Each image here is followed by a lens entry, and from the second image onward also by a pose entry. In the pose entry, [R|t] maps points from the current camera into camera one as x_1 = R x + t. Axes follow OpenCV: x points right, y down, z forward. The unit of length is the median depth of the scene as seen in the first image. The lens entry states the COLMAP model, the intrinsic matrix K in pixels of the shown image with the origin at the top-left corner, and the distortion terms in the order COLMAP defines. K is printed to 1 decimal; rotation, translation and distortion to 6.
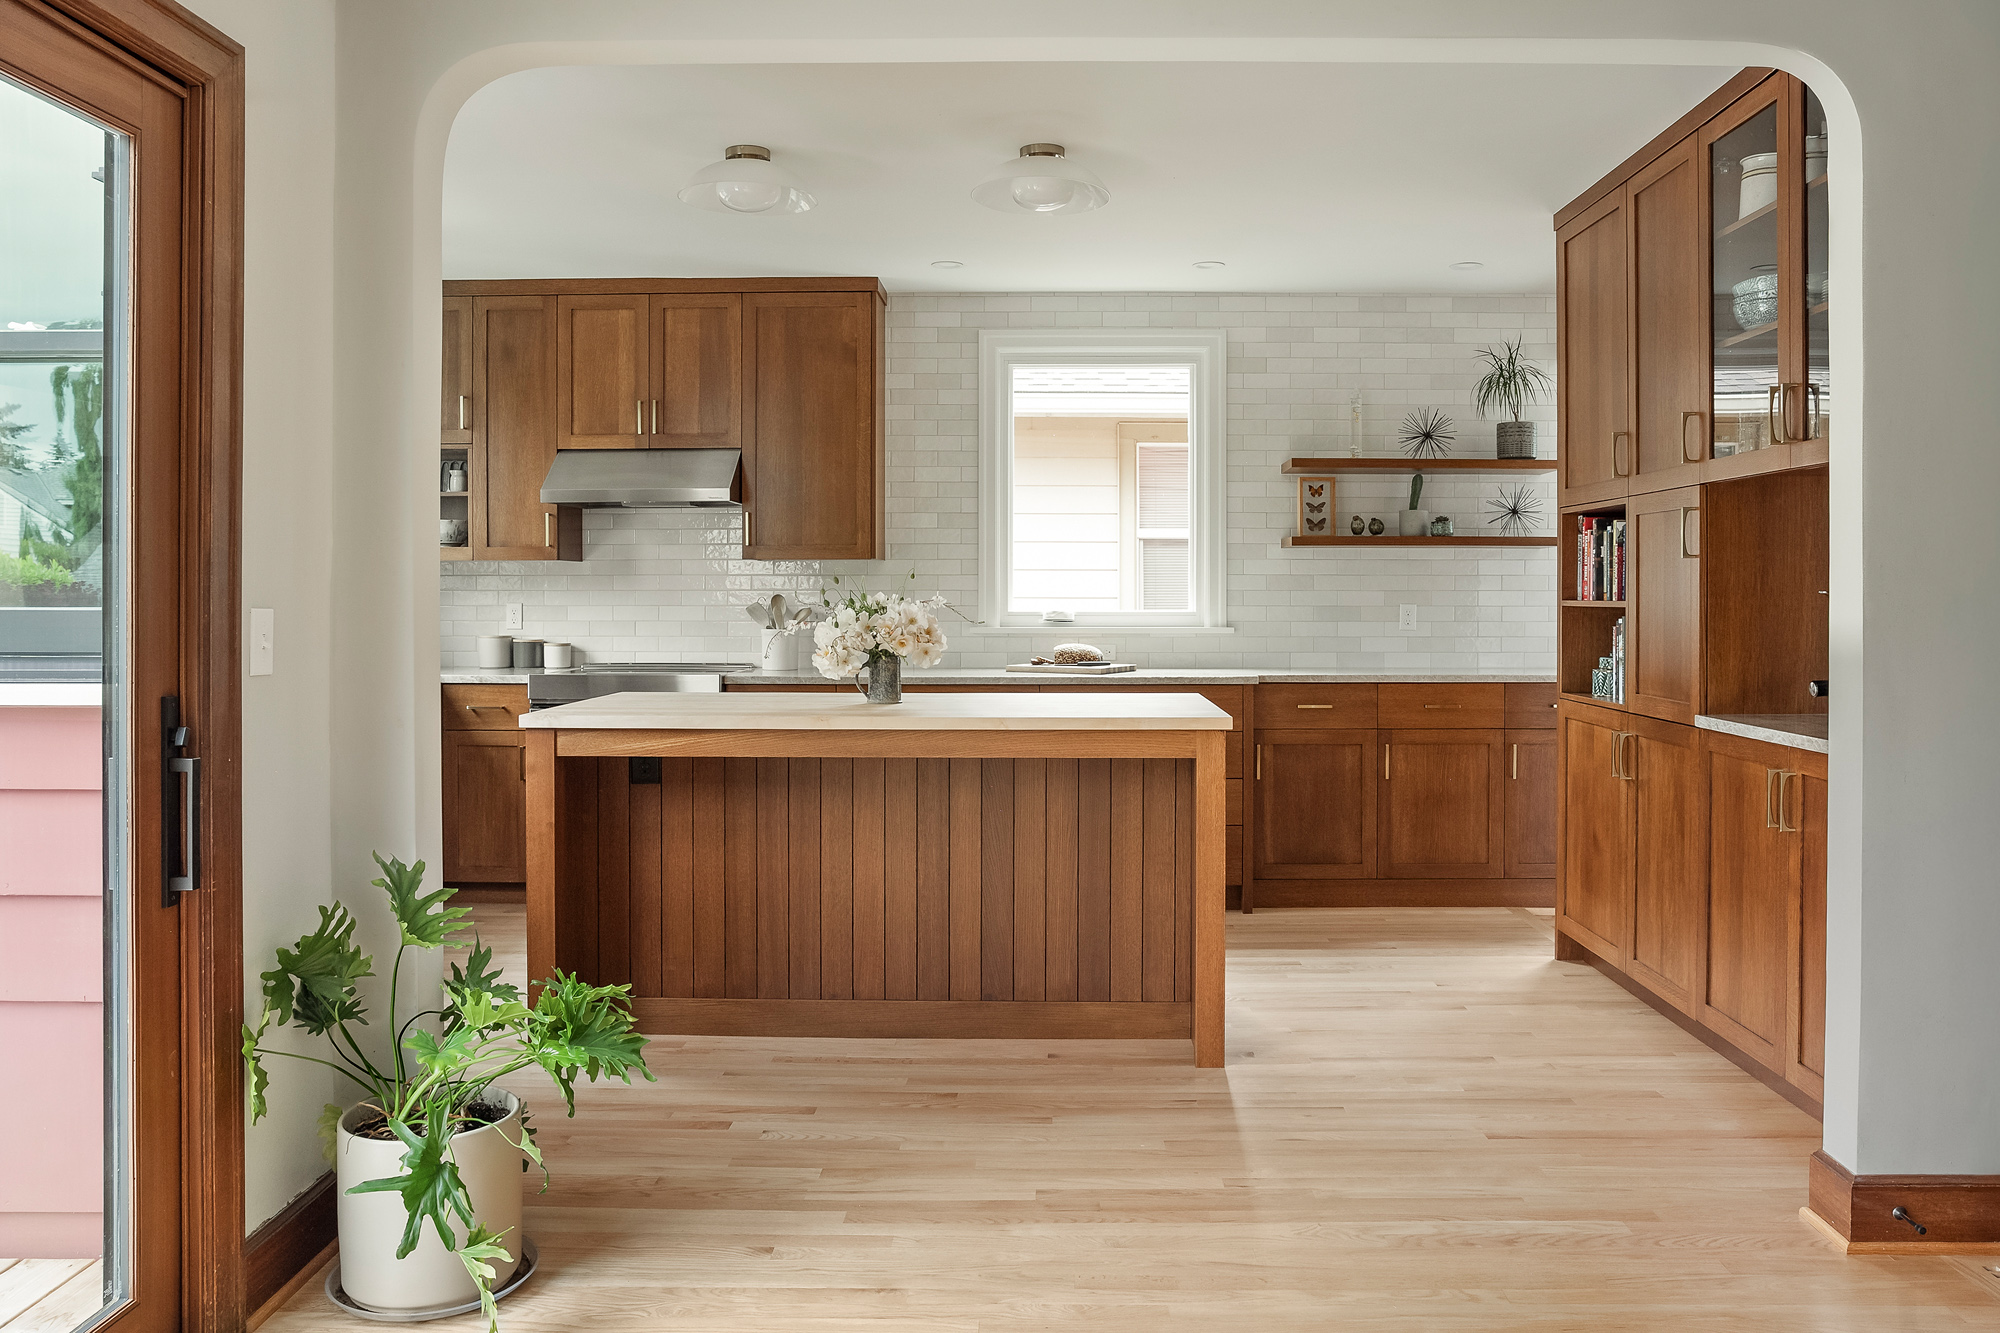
lens RADIAL K [[1505.2, 0, 1040.7], [0, 1505.2, 599.4], [0, 0, 1]] dist [-0.060982, 0.027862]
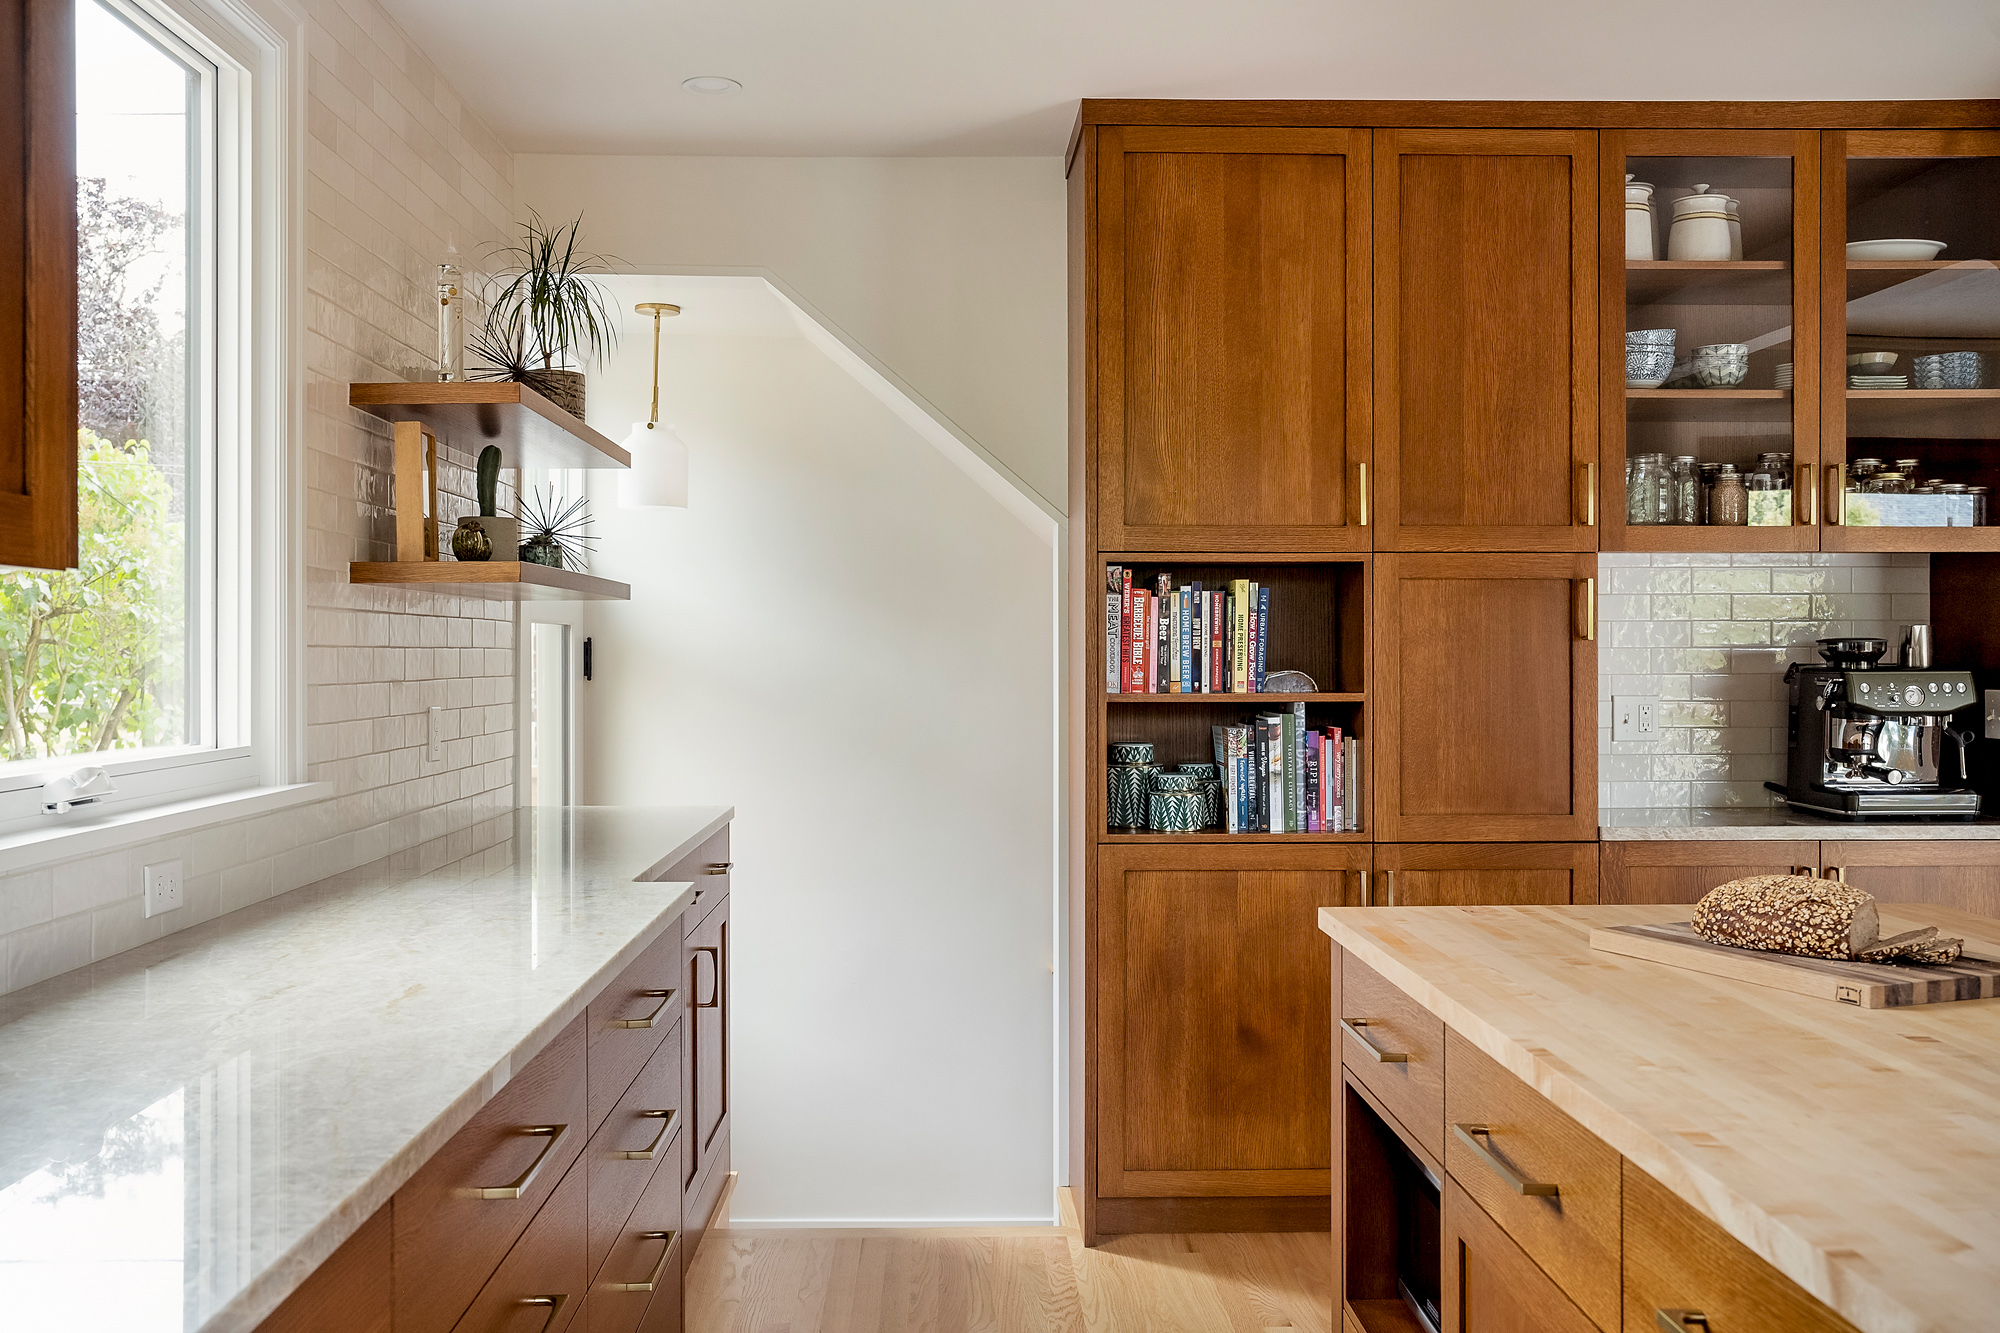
lens RADIAL K [[1834.3, 0, 962.0], [0, 1834.3, 644.9], [0, 0, 1]] dist [0.005365, -0.009342]
pose [[-0.033134, 0.003436, 0.999445, -0.370969], [0.005349, 0.999980, -0.003261, -0.015096], [-0.999437, 0.005238, -0.033152, 0.888127]]
